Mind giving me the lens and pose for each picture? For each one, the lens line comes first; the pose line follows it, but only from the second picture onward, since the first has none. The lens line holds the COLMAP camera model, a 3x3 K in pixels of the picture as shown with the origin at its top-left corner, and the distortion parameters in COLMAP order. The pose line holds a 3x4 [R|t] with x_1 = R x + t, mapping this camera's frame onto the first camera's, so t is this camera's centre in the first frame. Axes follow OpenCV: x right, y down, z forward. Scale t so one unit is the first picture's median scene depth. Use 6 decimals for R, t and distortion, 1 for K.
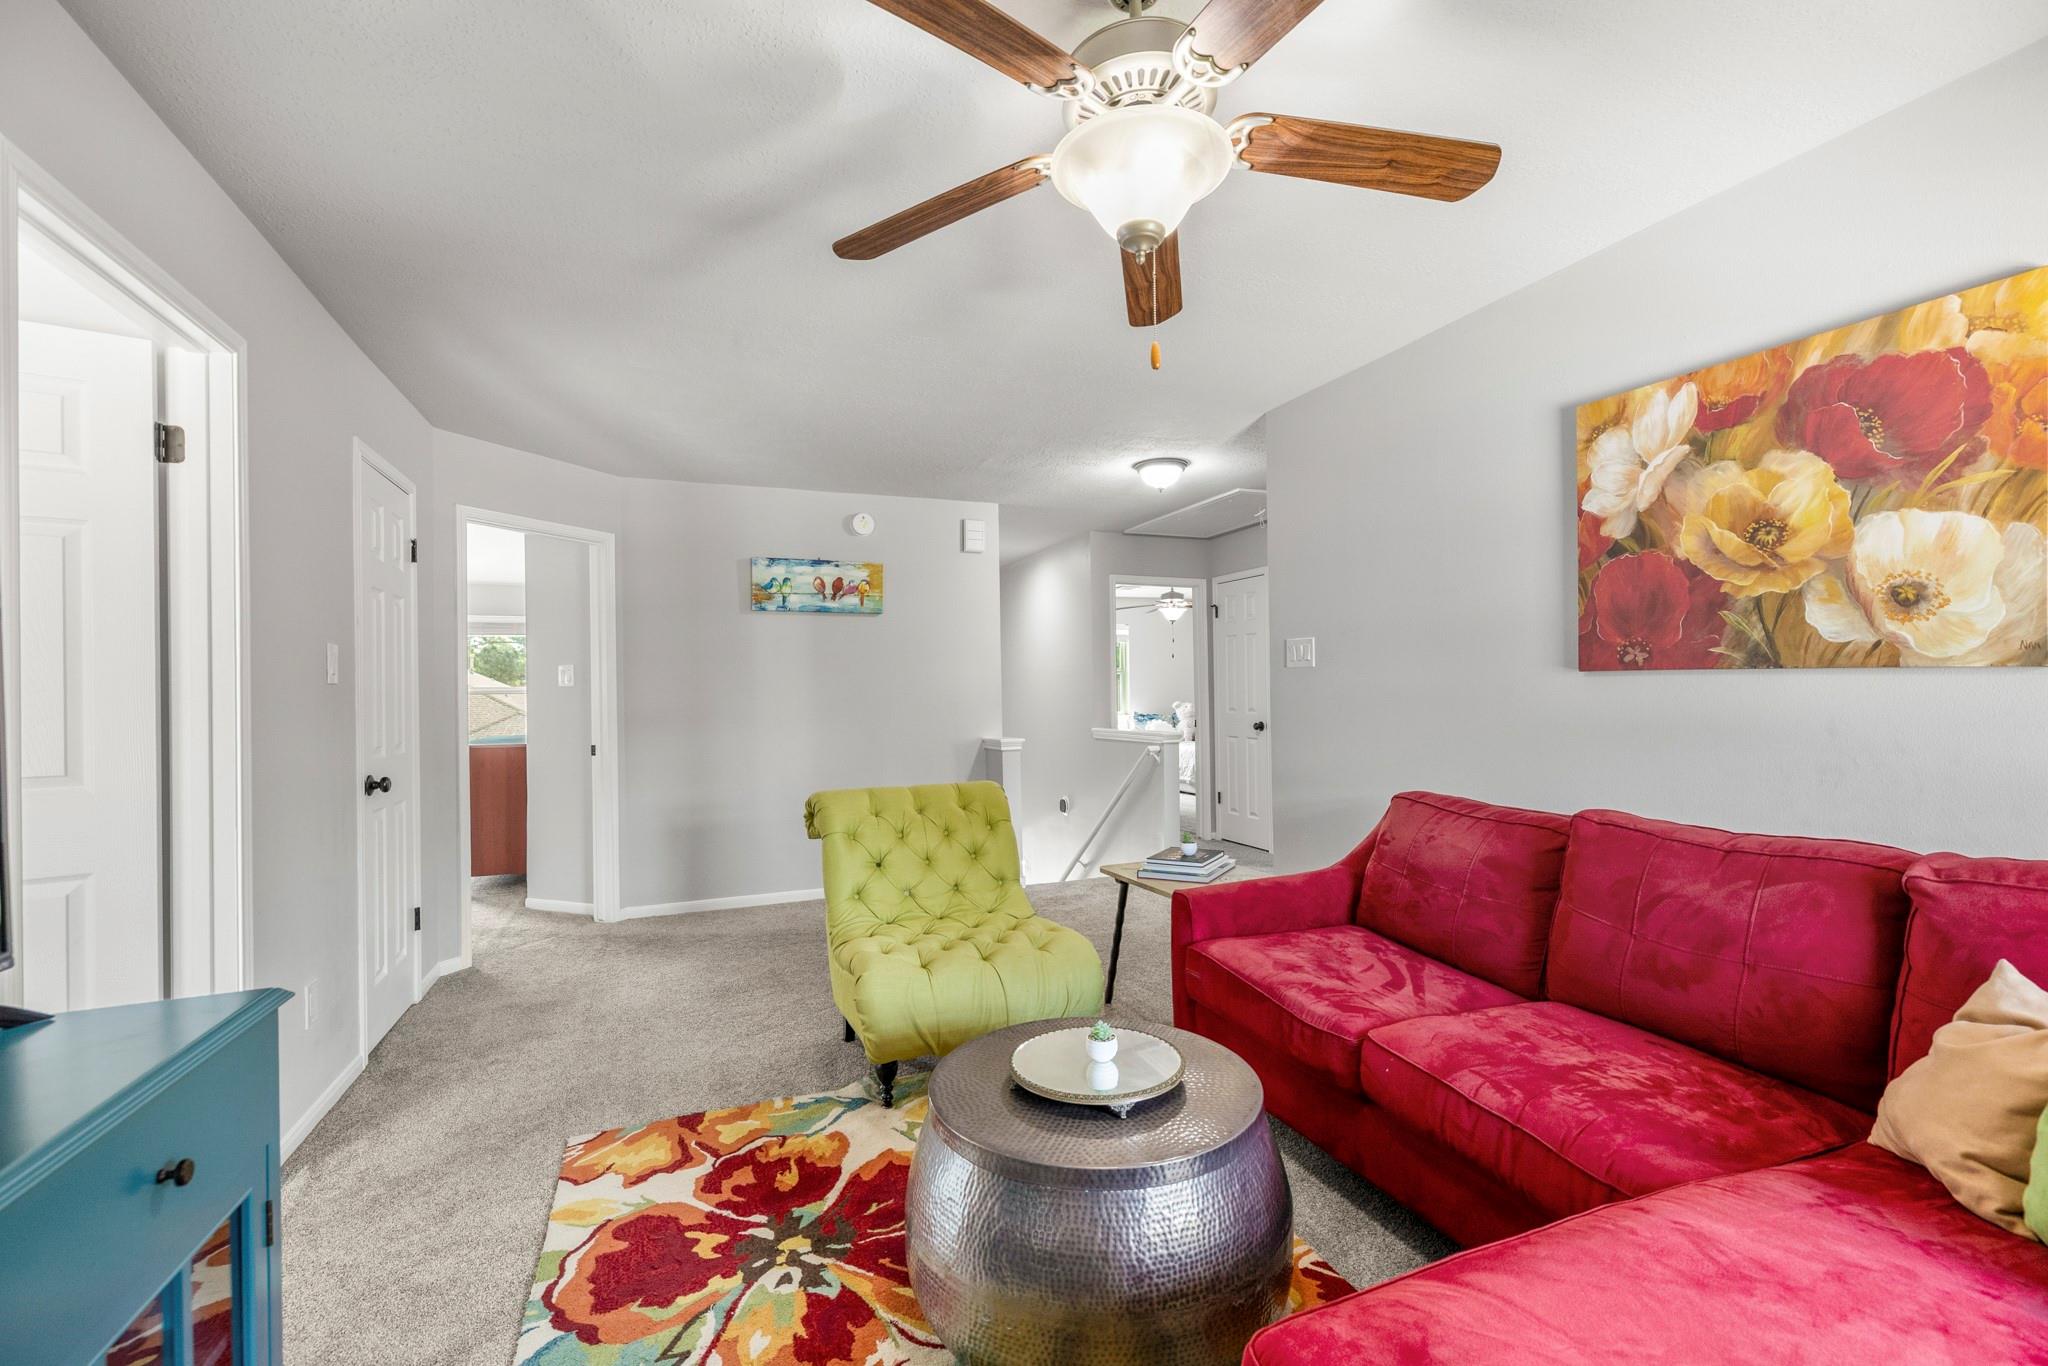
lens RADIAL K [[869.8, 0, 1029.9], [0, 869.8, 681.4], [0, 0, 1]] dist [0.001344, 0.000010]
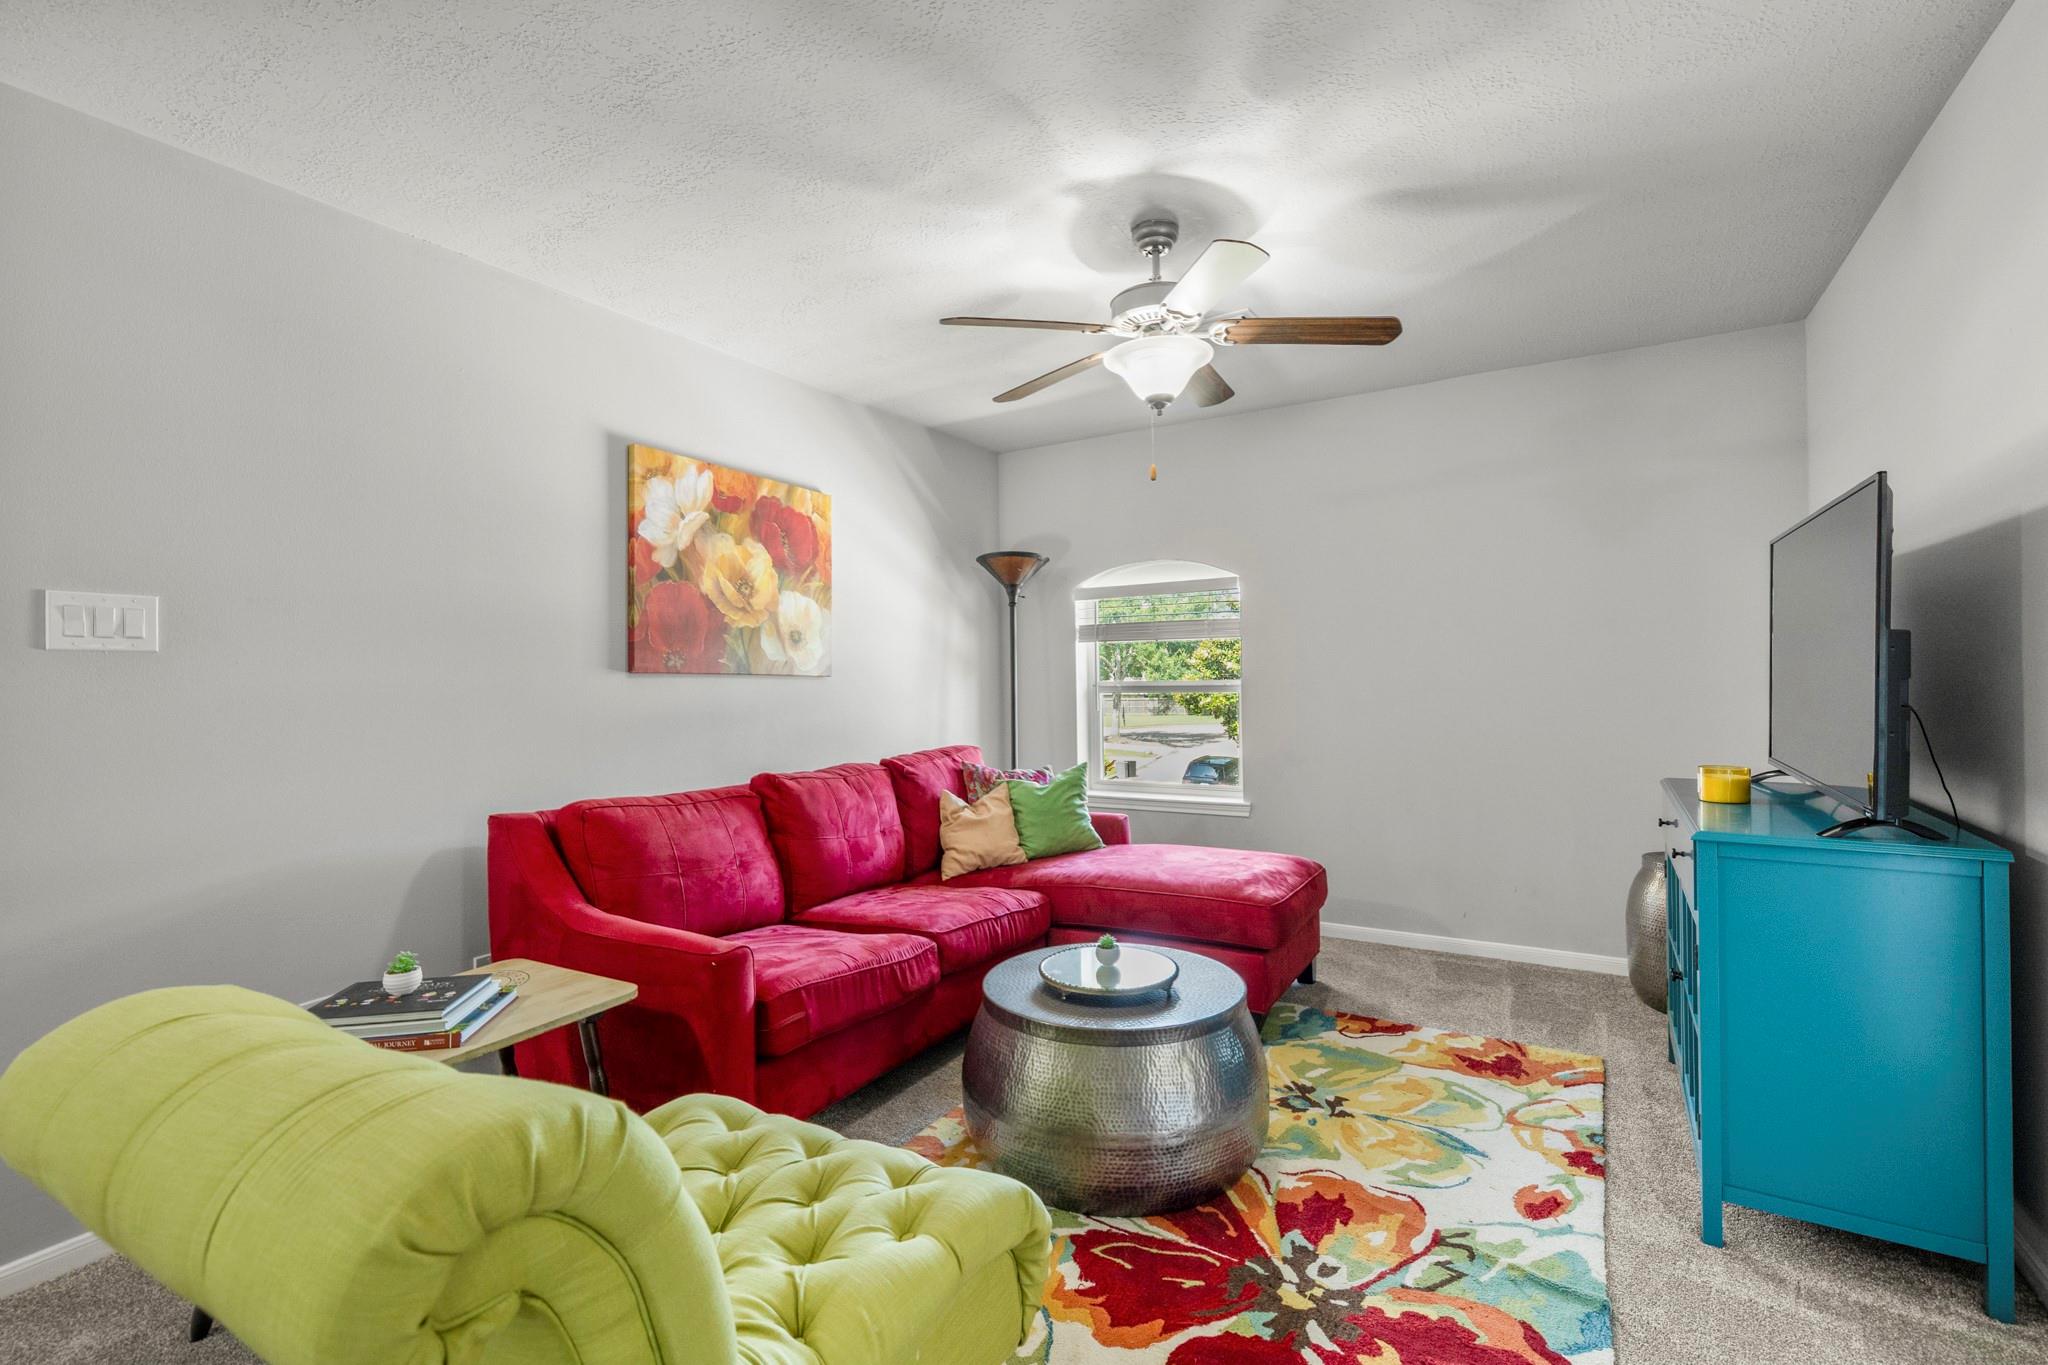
lens RADIAL K [[913.7, 0, 1020.9], [0, 913.7, 676.5], [0, 0, 1]] dist [0.000515, 0.000098]
pose [[-0.596087, 0.029988, 0.802359, -0.787302], [0.018162, 0.999550, -0.023865, 0.038358], [-0.802714, 0.000347, -0.596364, 1.617362]]
